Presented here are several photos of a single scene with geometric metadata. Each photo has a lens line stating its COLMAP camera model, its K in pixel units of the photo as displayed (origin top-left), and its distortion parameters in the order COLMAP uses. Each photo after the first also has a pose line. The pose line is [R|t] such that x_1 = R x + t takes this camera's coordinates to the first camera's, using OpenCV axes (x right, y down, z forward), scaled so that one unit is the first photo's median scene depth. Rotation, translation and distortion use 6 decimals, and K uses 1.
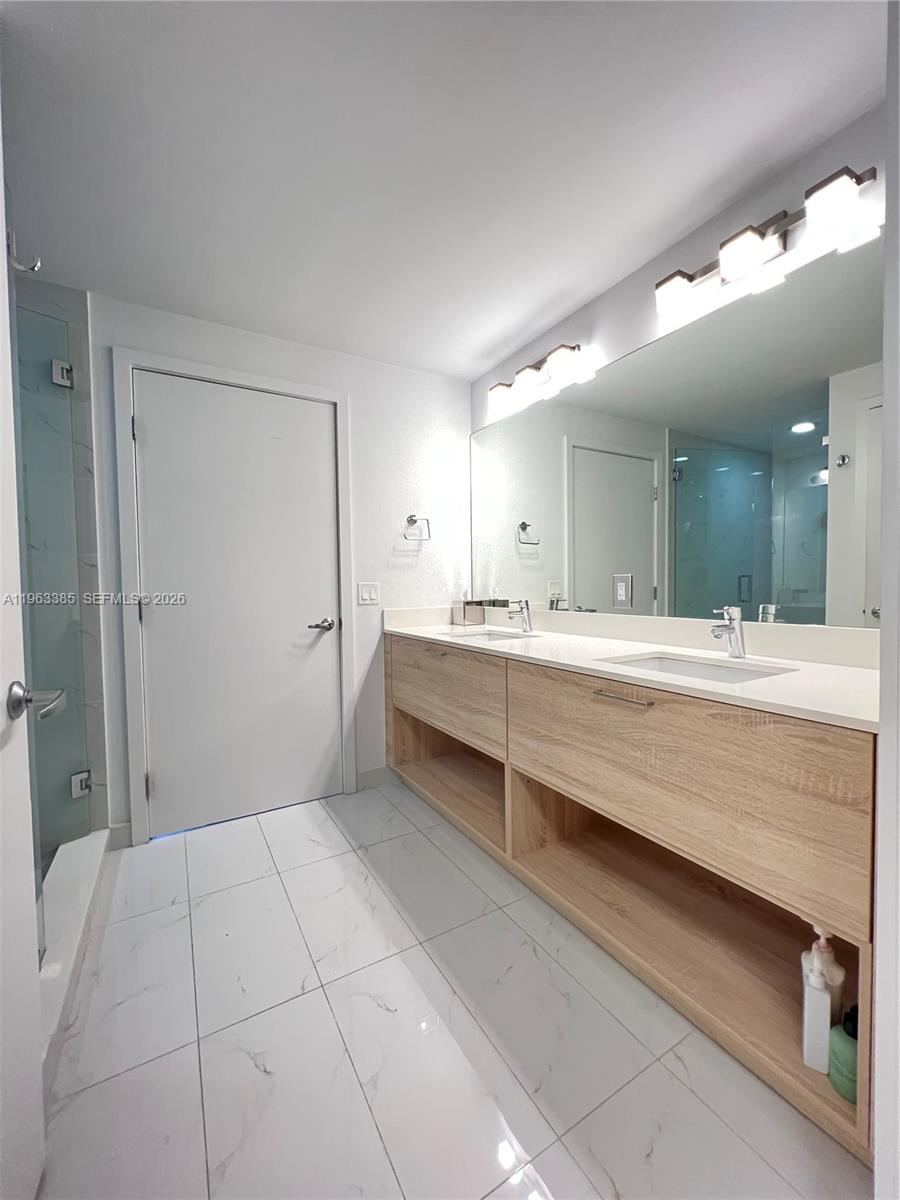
lens RADIAL K [[443.5, 0, 450.0], [0, 443.5, 600.0], [0, 0, 1]] dist [0.000942, 0.000079]
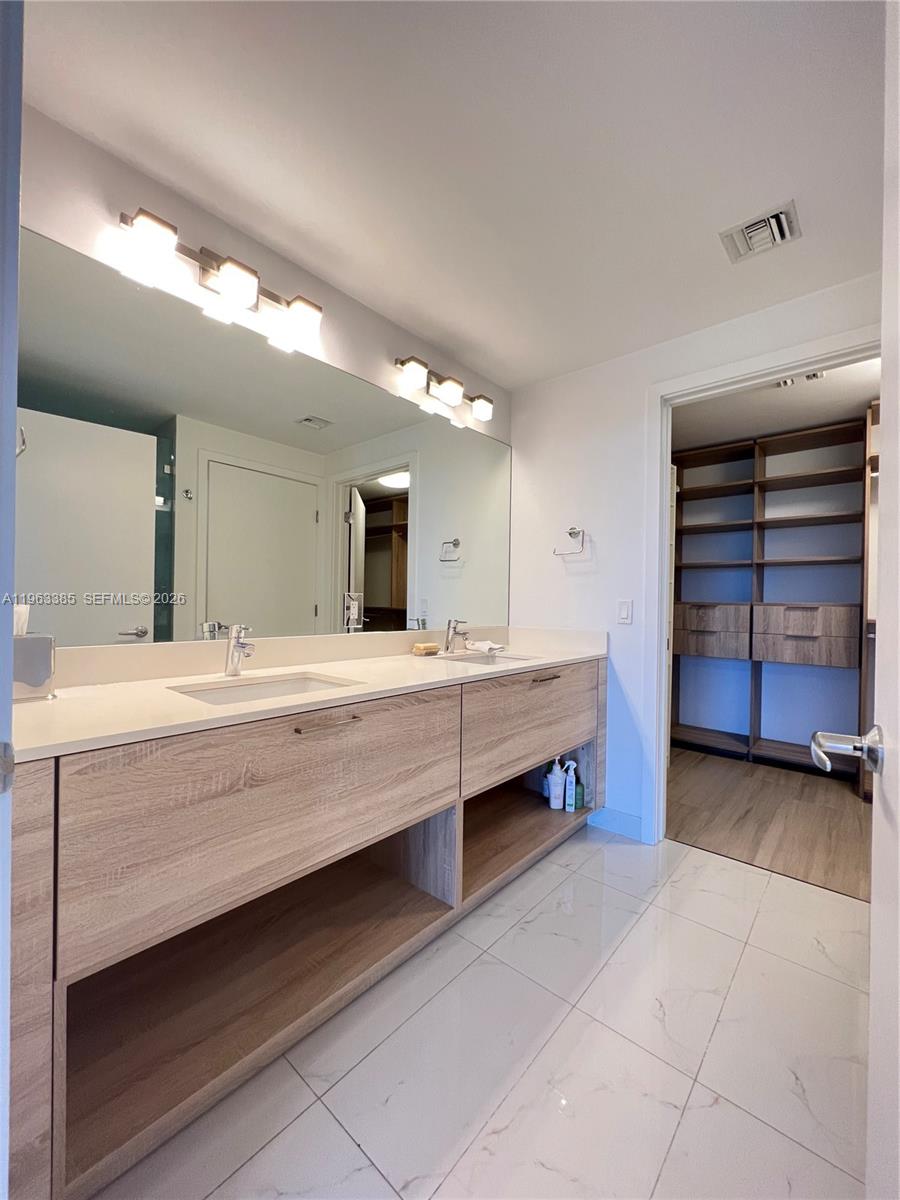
lens RADIAL K [[480.0, 0, 447.9], [0, 480.0, 601.4], [0, 0, 1]] dist [-0.001475, 0.000130]
pose [[-0.277114, 0.013259, 0.960745, -0.804637], [0.022653, 0.999717, -0.007263, -0.031228], [-0.960570, 0.019751, -0.277336, 1.280218]]
